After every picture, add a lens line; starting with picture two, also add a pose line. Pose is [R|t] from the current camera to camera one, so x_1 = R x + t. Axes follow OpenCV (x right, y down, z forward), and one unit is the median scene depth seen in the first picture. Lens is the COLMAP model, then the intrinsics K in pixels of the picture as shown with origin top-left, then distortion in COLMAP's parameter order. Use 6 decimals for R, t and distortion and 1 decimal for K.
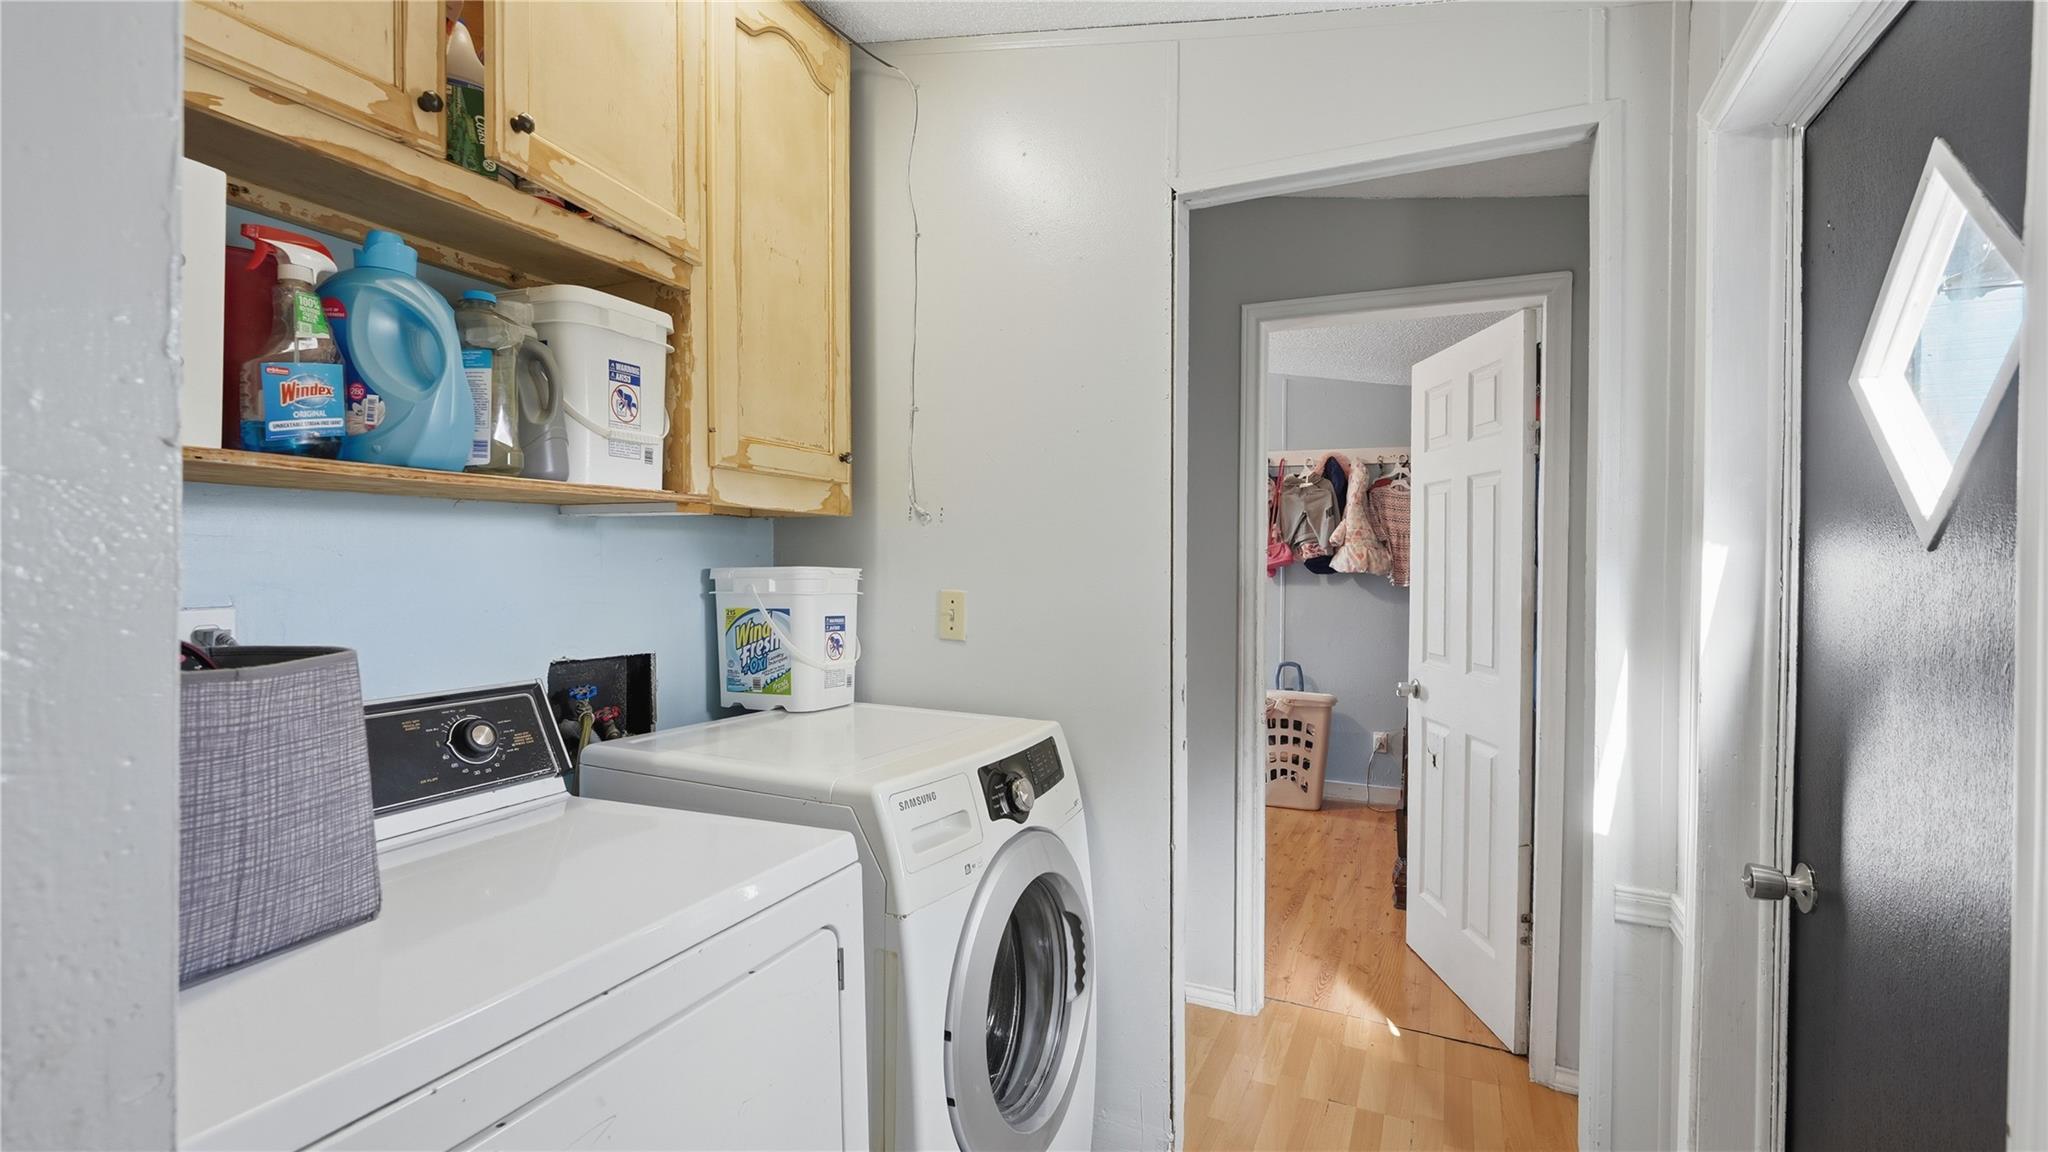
lens RADIAL K [[847.3, 0, 1031.5], [0, 847.3, 578.9], [0, 0, 1]] dist [-0.002360, 0.002319]
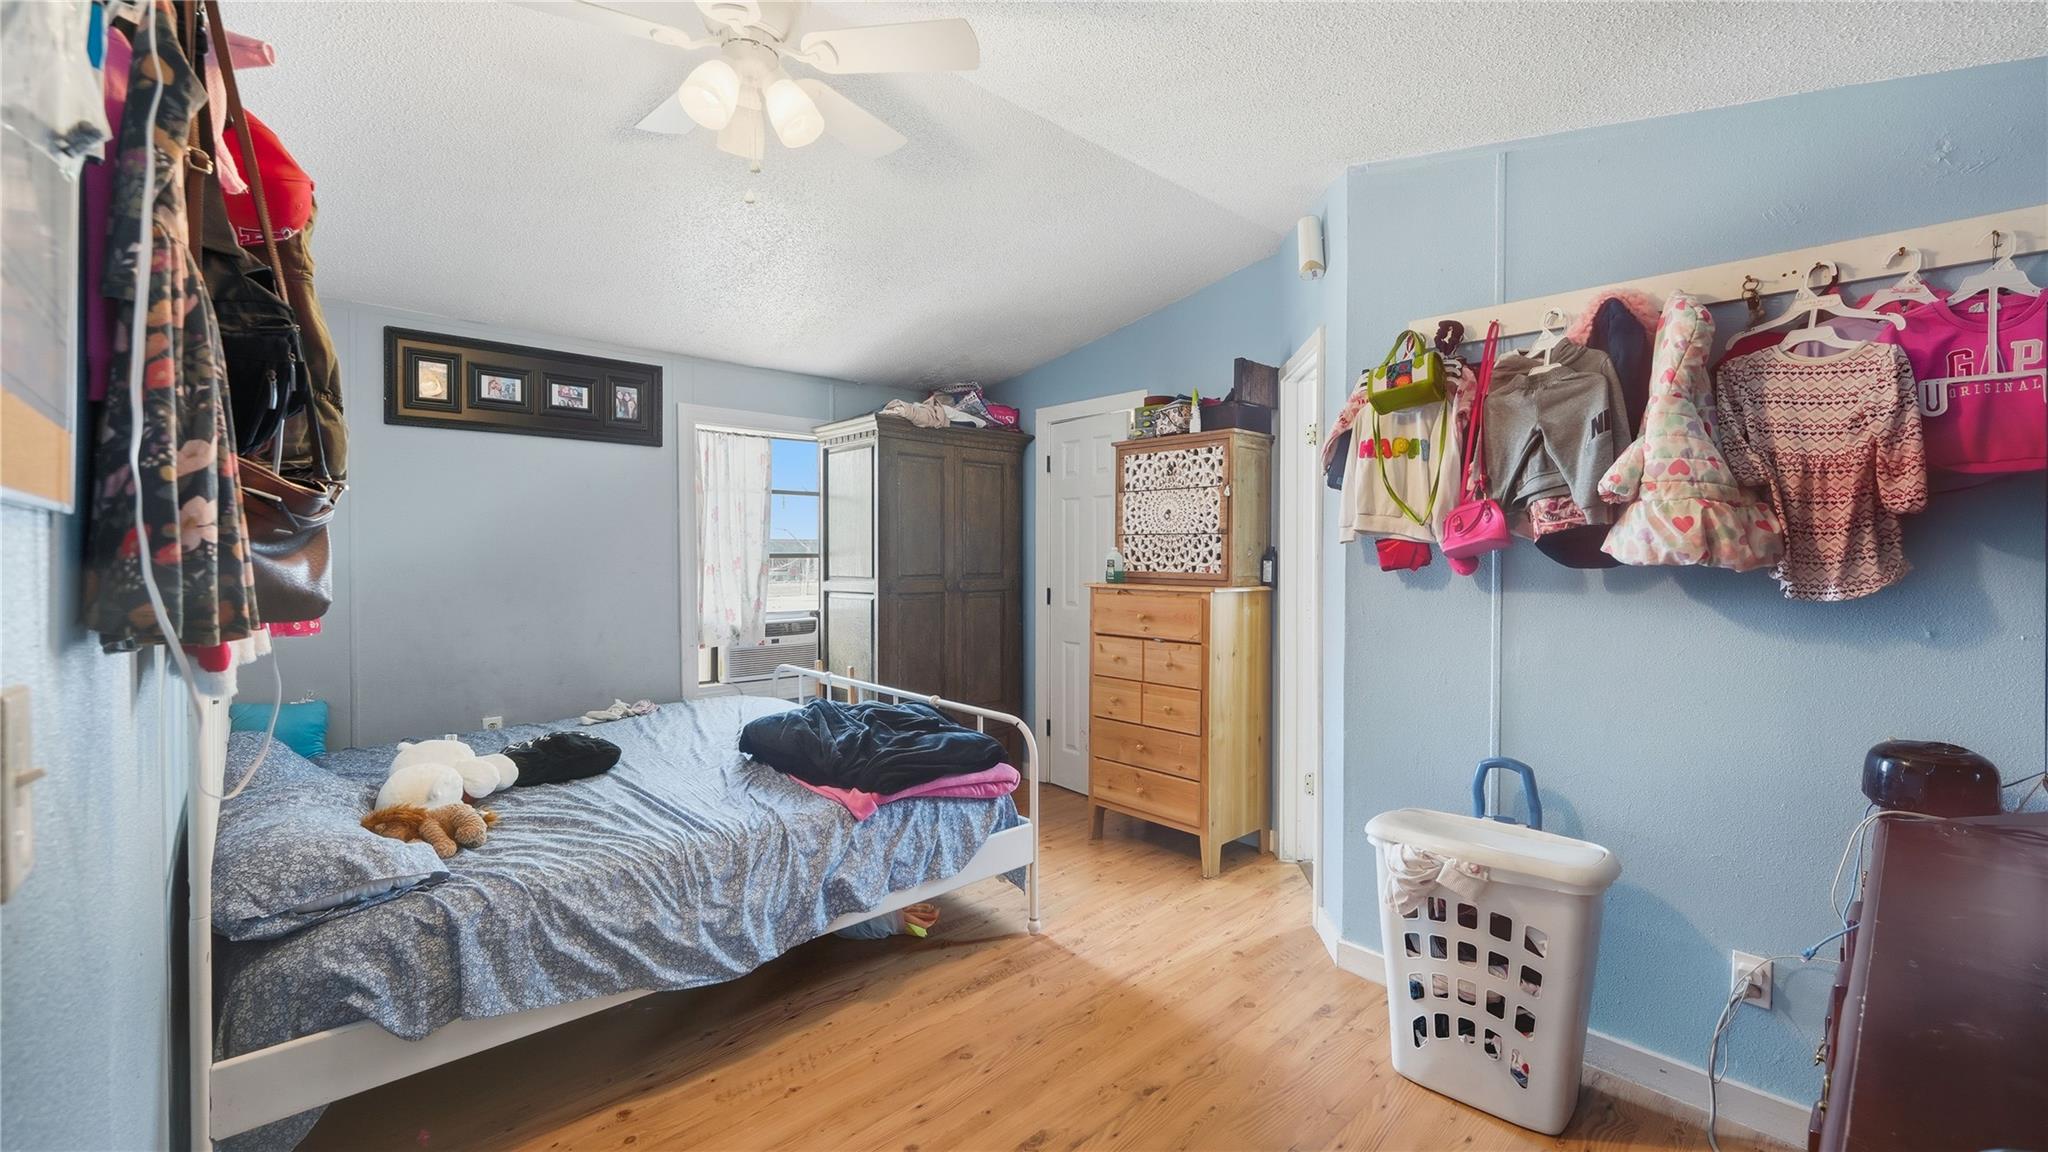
lens RADIAL K [[847.3, 0, 989.7], [0, 847.3, 561.5], [0, 0, 1]] dist [-0.002360, 0.002319]
pose [[0.934346, 0.005651, -0.356321, 0.219598], [-0.008775, 0.999936, -0.007152, -0.003717], [0.356258, 0.009809, 0.934336, 0.499470]]
